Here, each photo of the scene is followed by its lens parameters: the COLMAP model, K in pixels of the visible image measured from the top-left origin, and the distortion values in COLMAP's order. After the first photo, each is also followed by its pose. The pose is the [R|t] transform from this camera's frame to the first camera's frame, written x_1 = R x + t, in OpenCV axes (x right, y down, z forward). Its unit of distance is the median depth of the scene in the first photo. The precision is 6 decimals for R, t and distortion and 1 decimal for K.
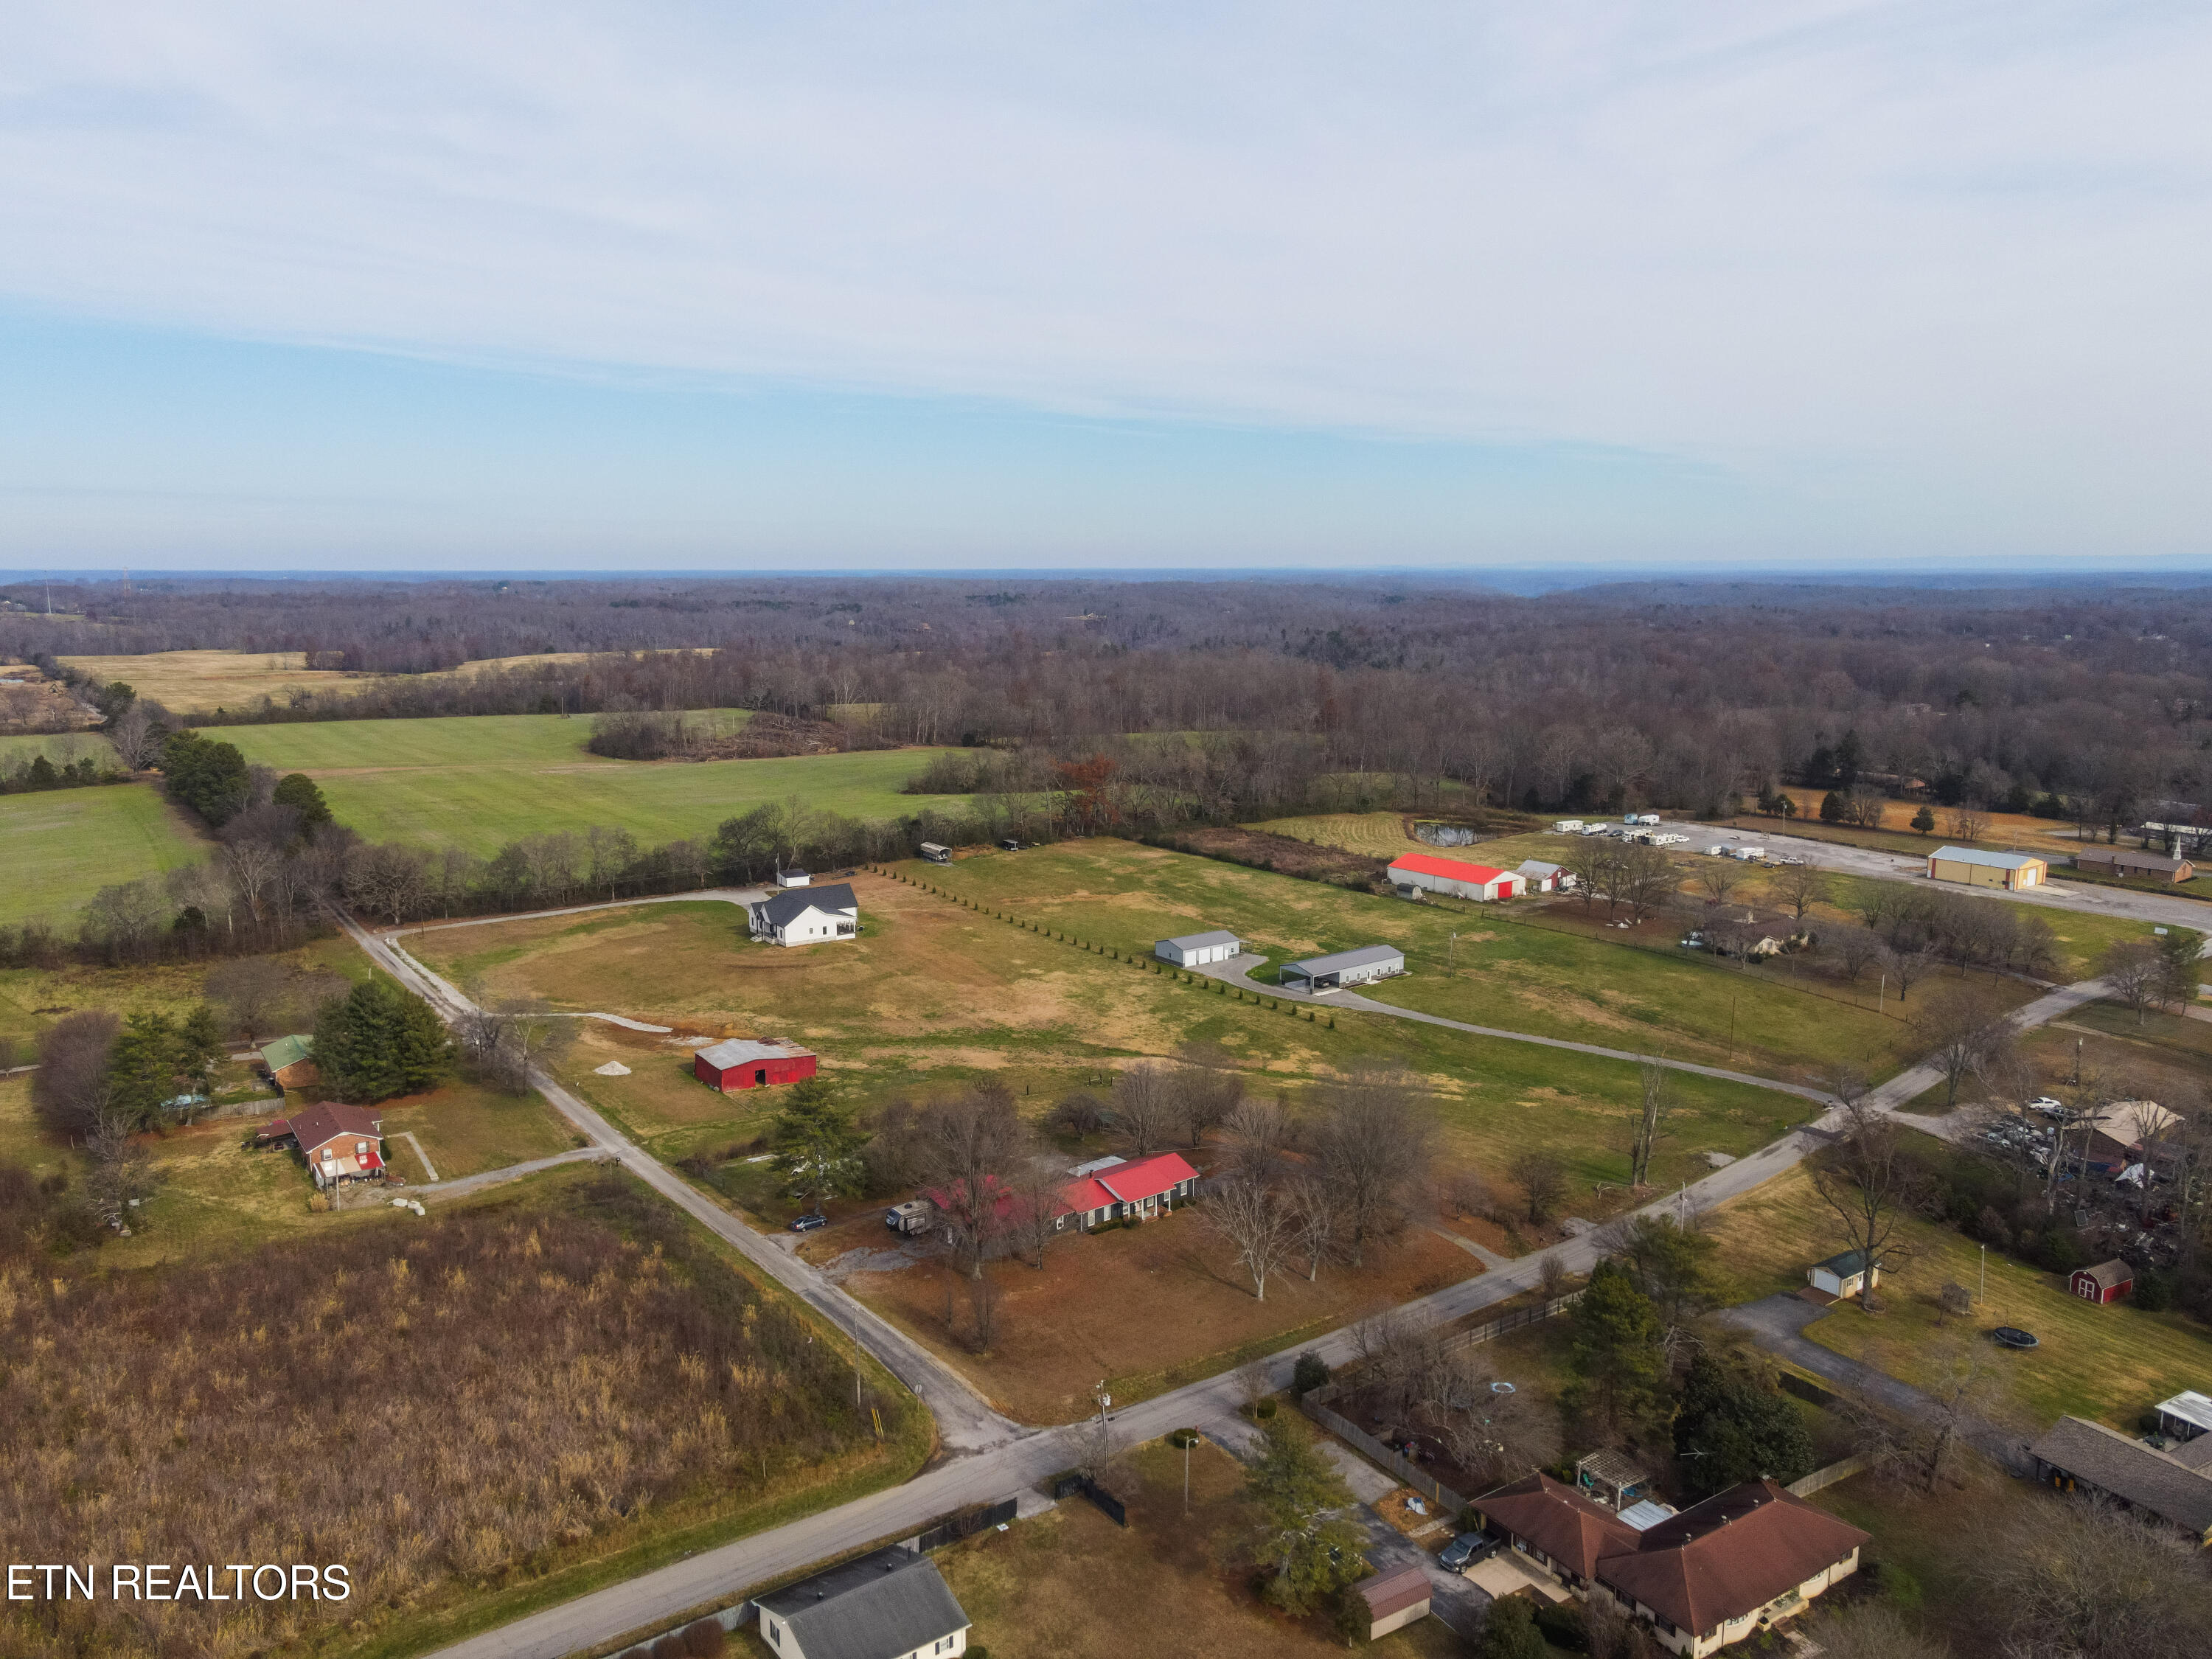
lens RADIAL K [[1601.9, 0, 1106.0], [0, 1601.9, 829.5], [0, 0, 1]] dist [0.023134, -0.000261]
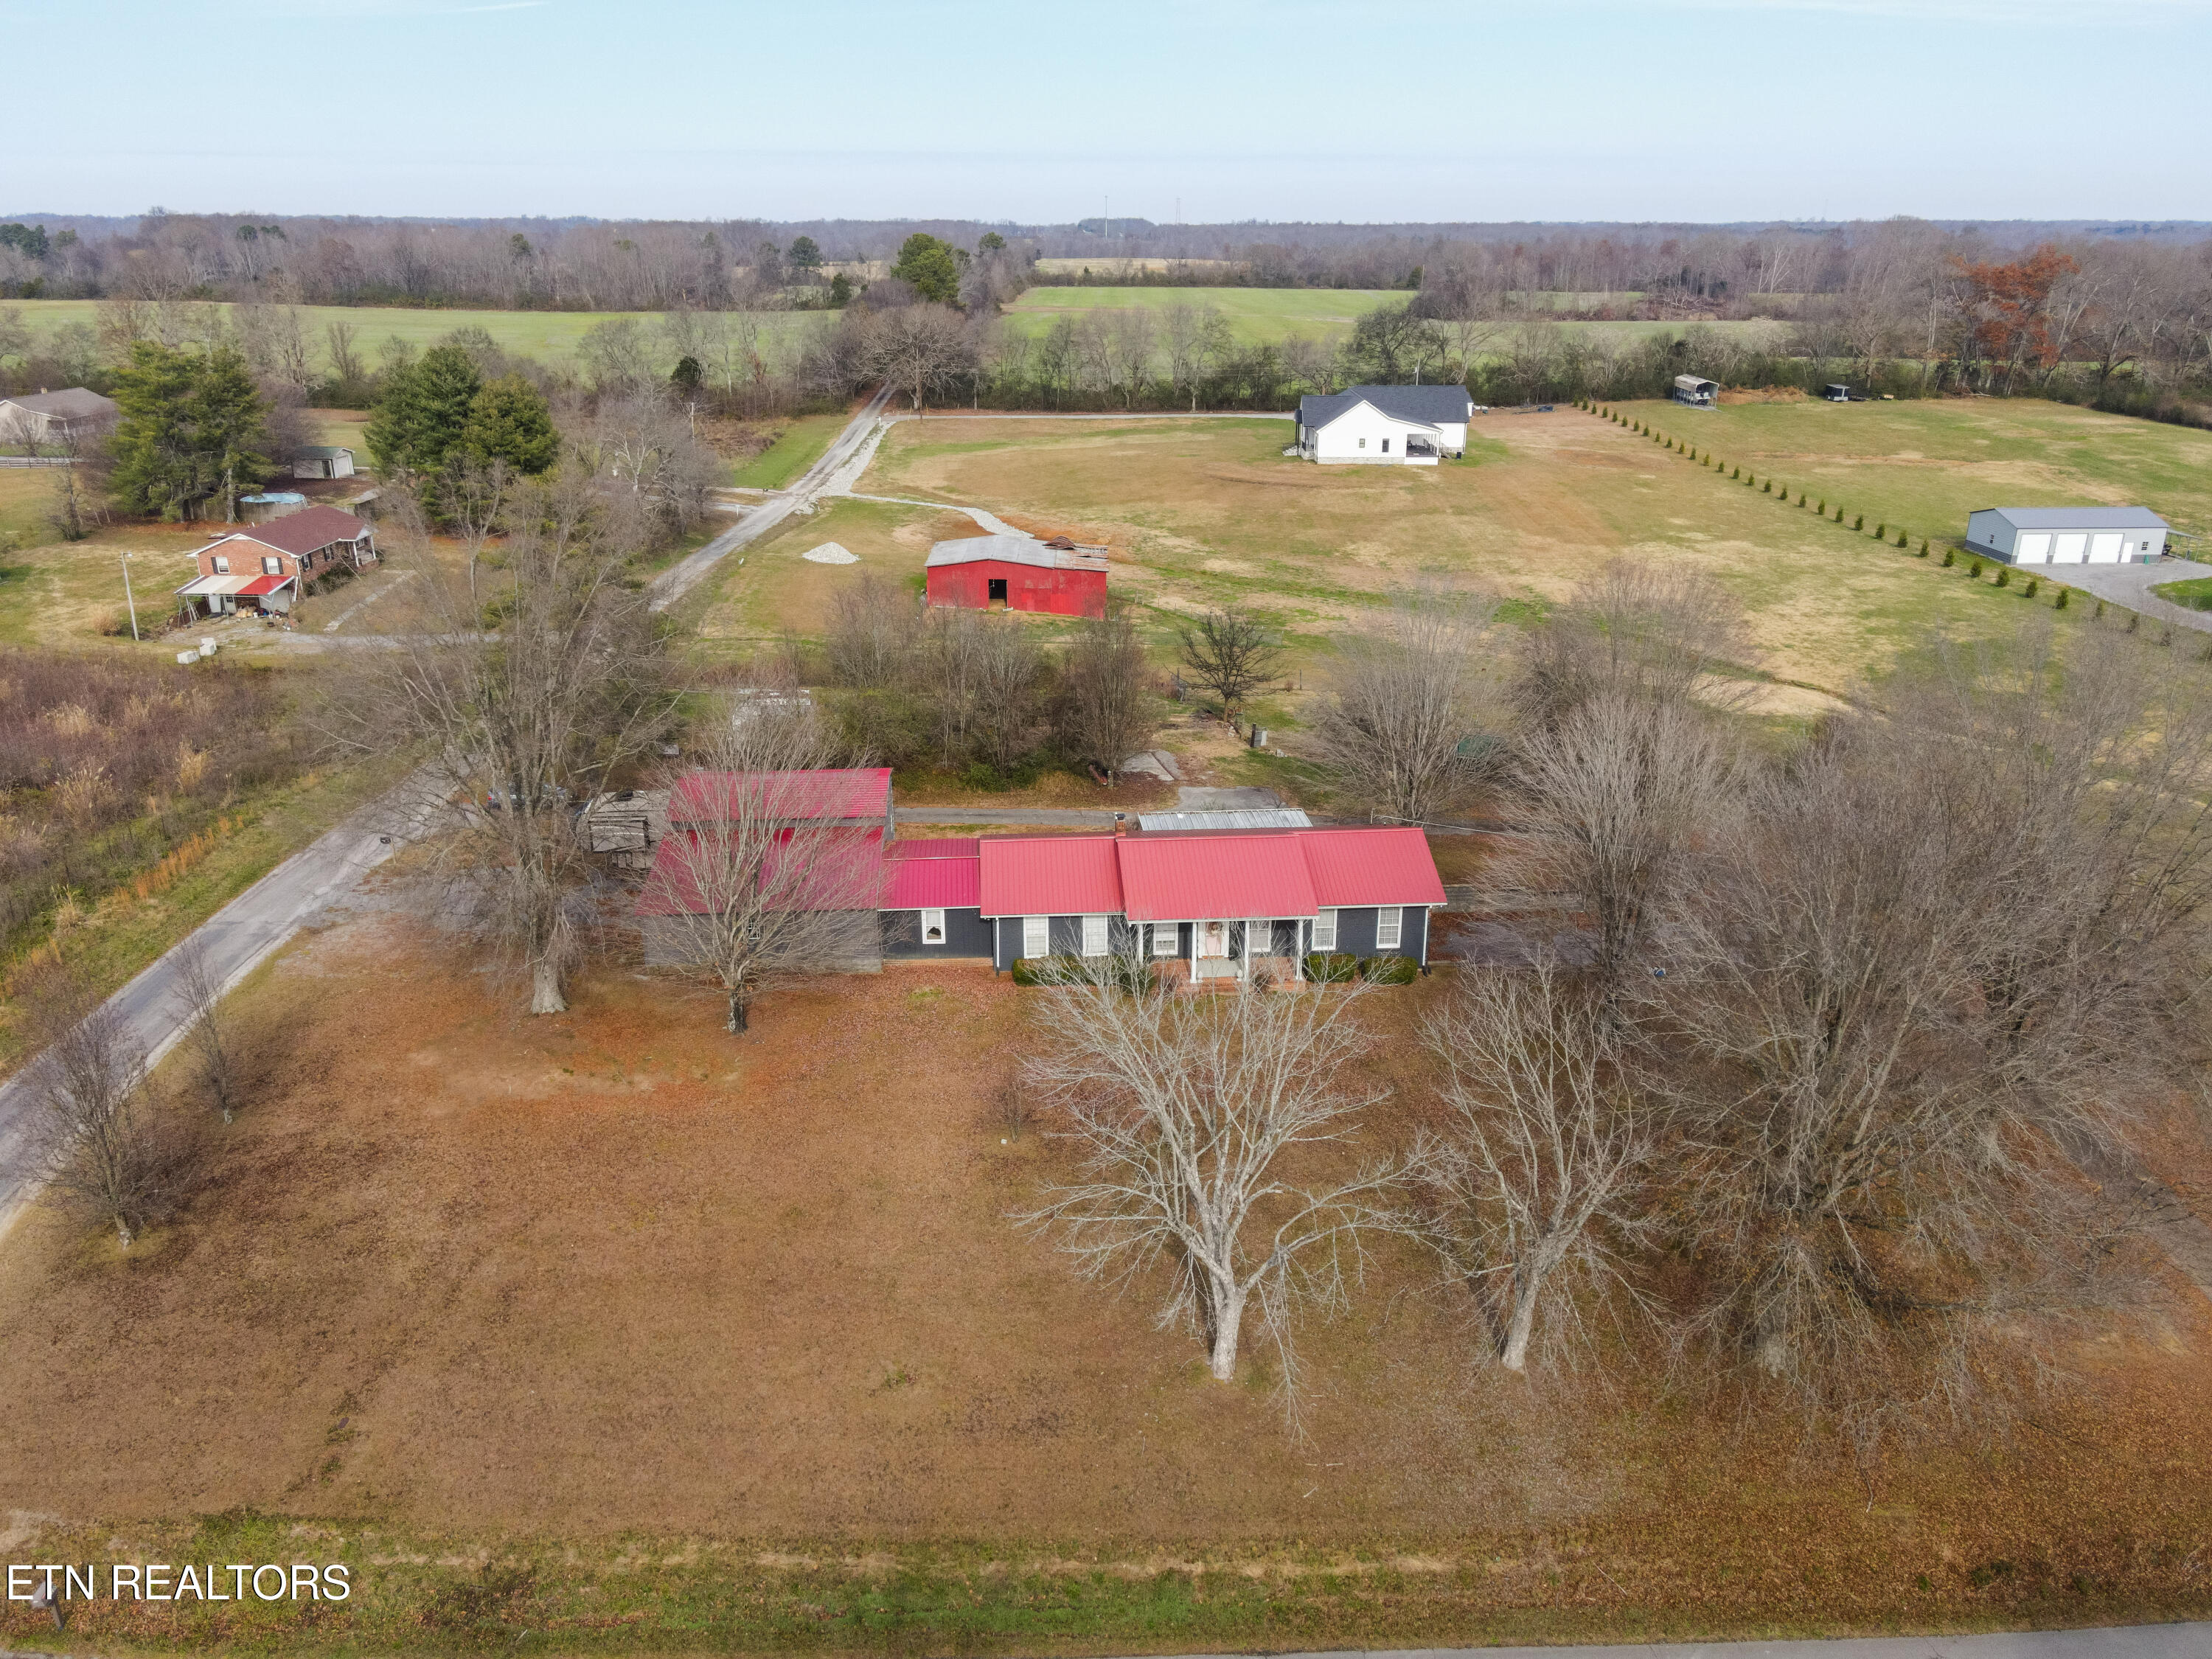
lens RADIAL K [[1601.9, 0, 1106.0], [0, 1601.9, 829.5], [0, 0, 1]] dist [0.023134, -0.000261]
pose [[0.816328, 0.201774, -0.541198, 0.104466], [-0.092361, 0.970541, 0.222531, 0.078605], [0.570156, -0.131673, 0.810916, 0.407861]]
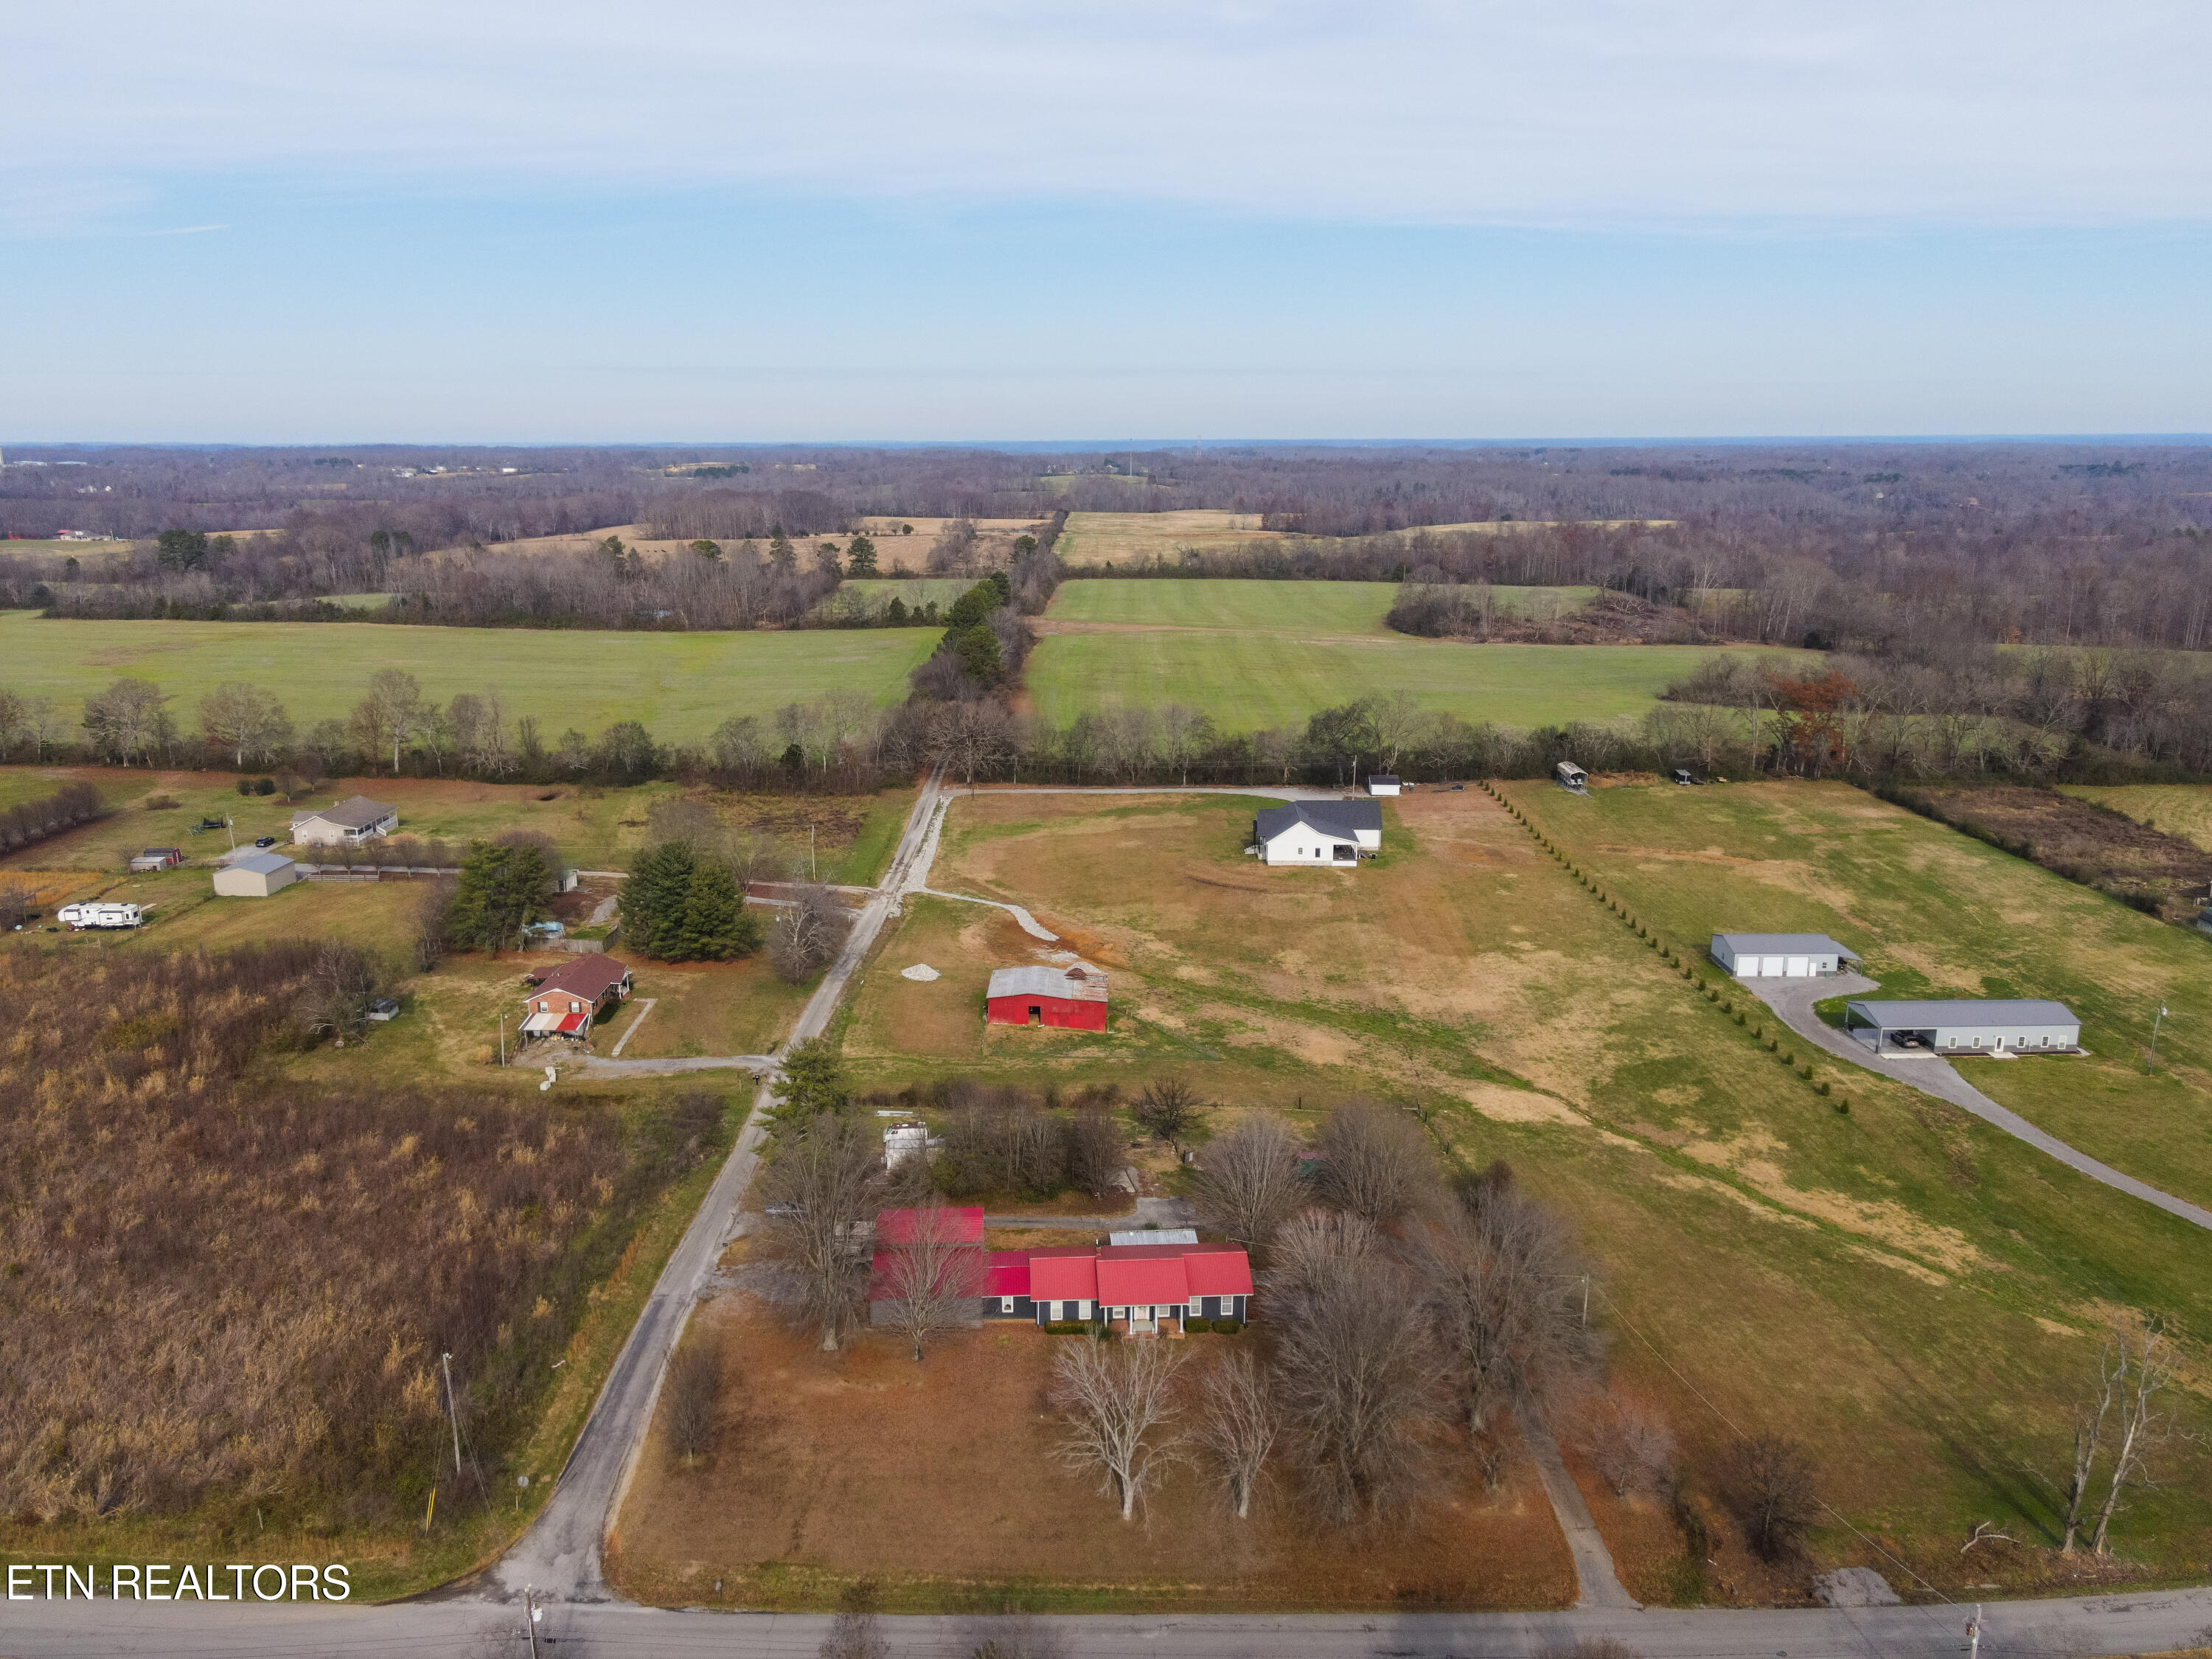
lens RADIAL K [[1619.5, 0, 1110.5], [0, 1619.5, 797.9], [0, 0, 1]] dist [-0.003047, 0.044354]
pose [[0.808366, 0.128041, -0.574586, 0.225817], [-0.094172, 0.991616, 0.088485, -0.031581], [0.581098, -0.017419, 0.813647, 0.234335]]
